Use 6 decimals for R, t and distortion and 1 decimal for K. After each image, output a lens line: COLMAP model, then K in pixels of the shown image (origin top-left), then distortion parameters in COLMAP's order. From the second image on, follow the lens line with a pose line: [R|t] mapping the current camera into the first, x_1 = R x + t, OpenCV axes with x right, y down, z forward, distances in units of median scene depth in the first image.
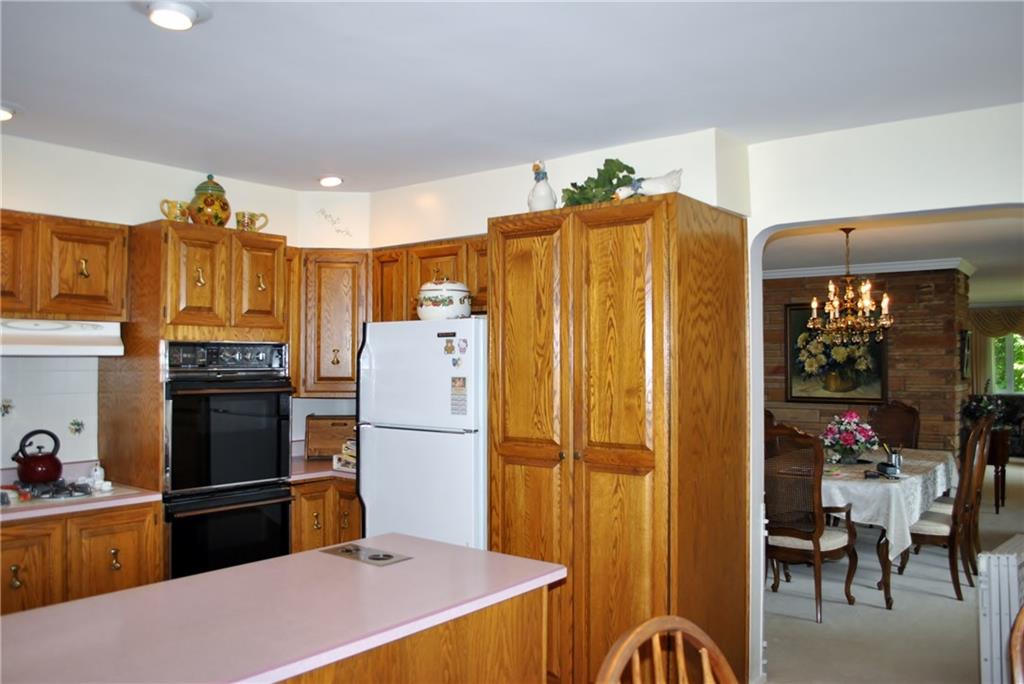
lens RADIAL K [[843.4, 0, 512.0], [0, 843.4, 342.0], [0, 0, 1]] dist [-0.076131, 0.003851]
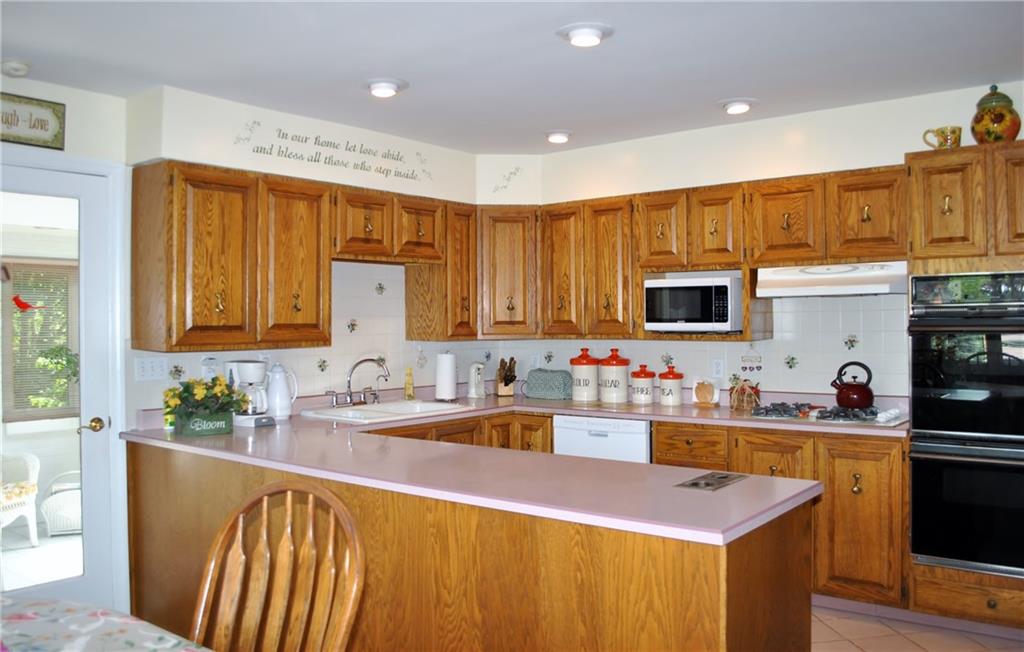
lens RADIAL K [[833.2, 0, 512.0], [0, 833.2, 326.0], [0, 0, 1]] dist [-0.006891, -0.008594]
pose [[-0.002524, 0.001286, -0.999996, 0.572789], [0.027722, 0.999615, 0.001215, 0.043564], [0.999612, -0.027719, -0.002558, 0.536637]]
